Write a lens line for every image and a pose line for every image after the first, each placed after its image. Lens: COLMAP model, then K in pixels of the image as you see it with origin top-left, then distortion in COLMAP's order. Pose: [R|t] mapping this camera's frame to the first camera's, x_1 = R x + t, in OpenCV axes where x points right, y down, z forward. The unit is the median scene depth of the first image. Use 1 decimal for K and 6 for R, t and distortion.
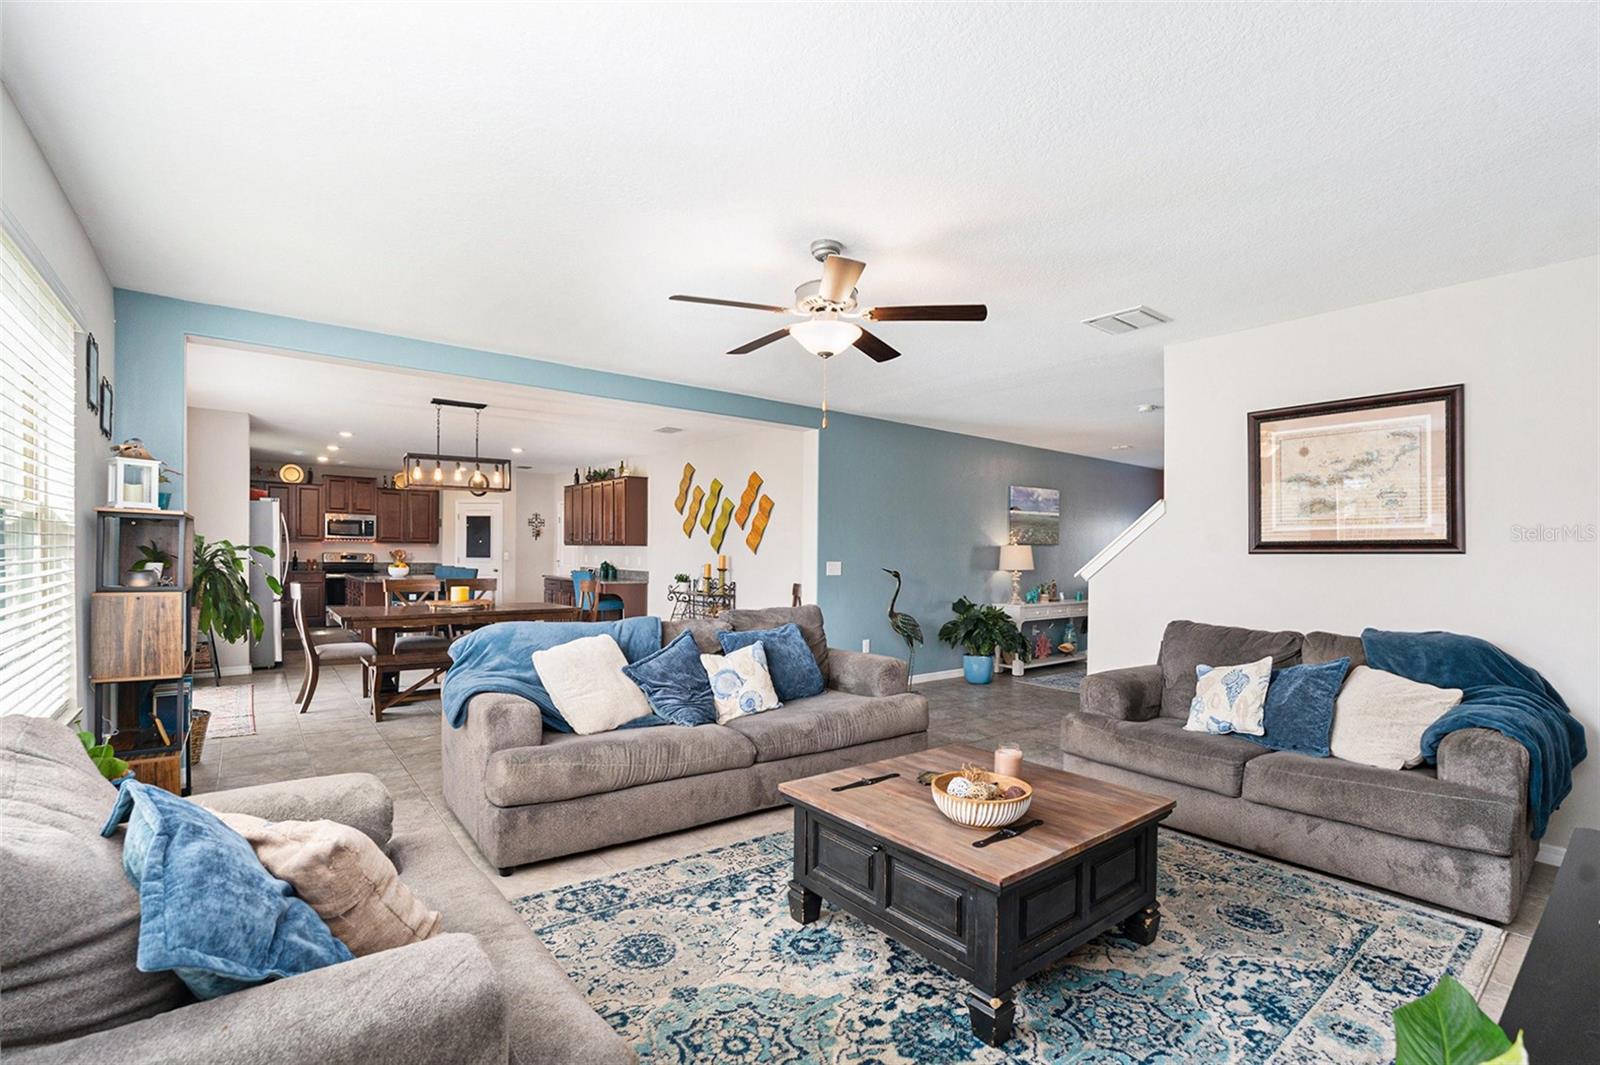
lens RADIAL K [[721.8, 0, 798.7], [0, 721.8, 555.8], [0, 0, 1]] dist [-0.048912, 0.005063]
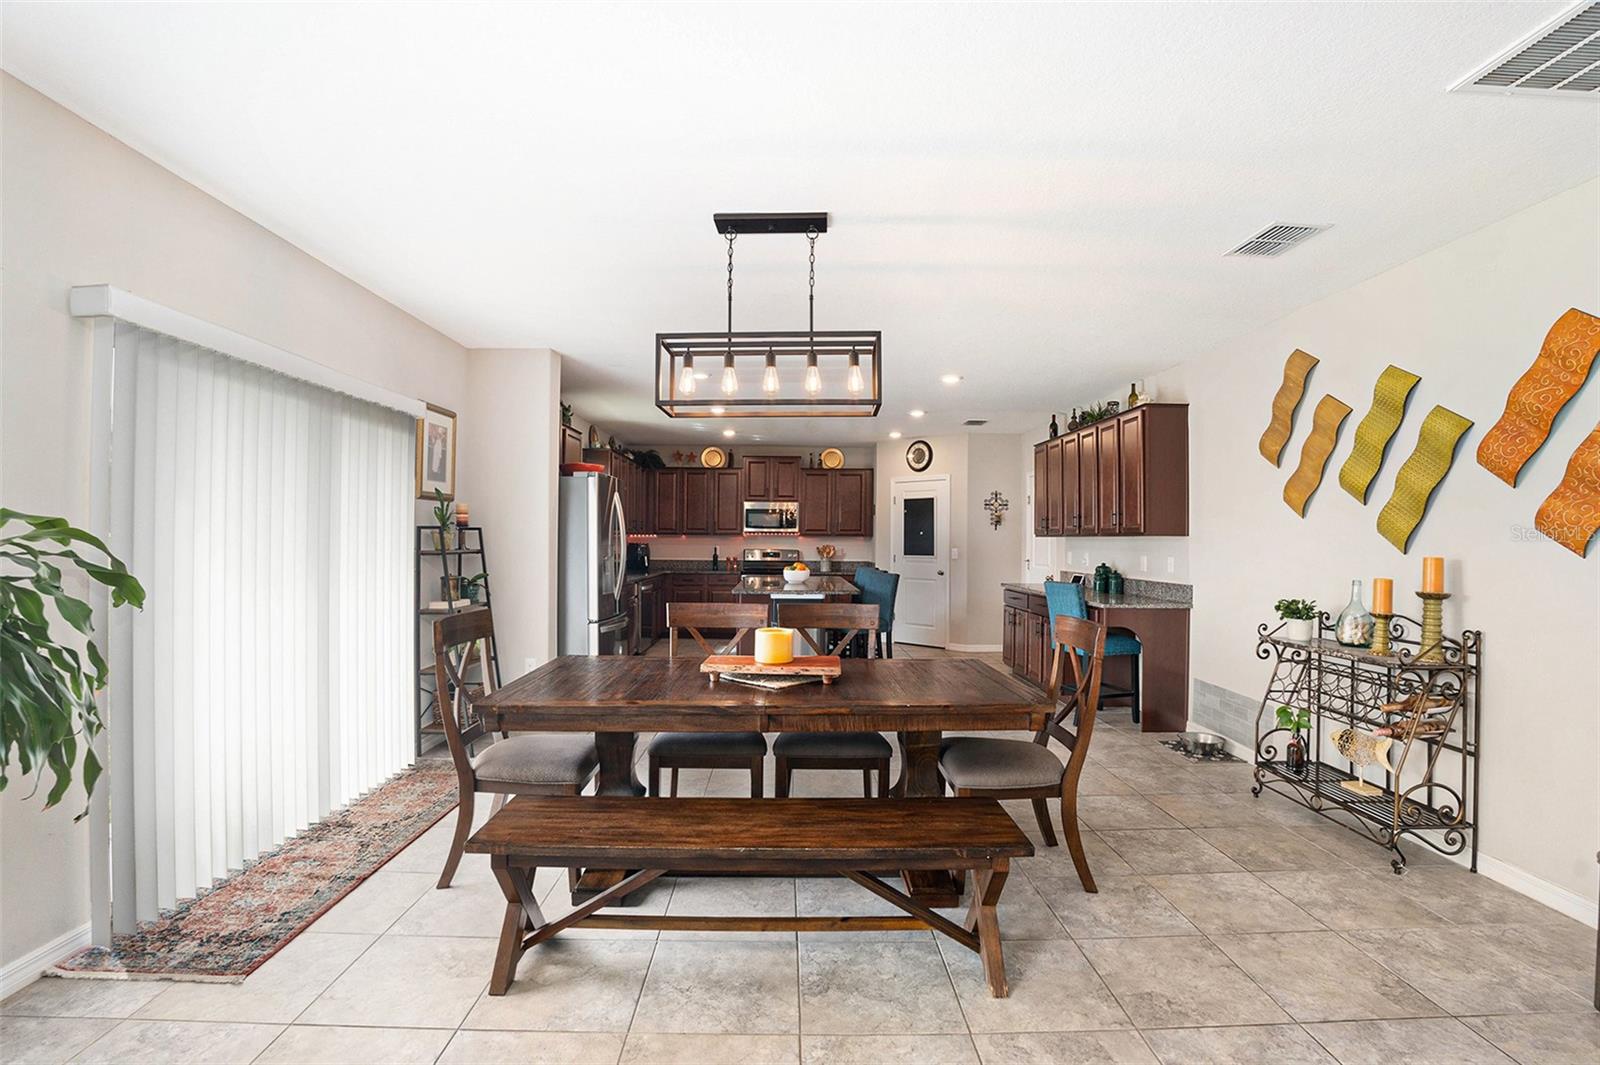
lens RADIAL K [[721.8, 0, 792.2], [0, 721.8, 538.8], [0, 0, 1]] dist [-0.048912, 0.005063]
pose [[0.789656, -0.010157, -0.613466, -0.121128], [0.001799, 0.999897, -0.014239, -0.004935], [0.613548, 0.010140, 0.789593, 0.418830]]
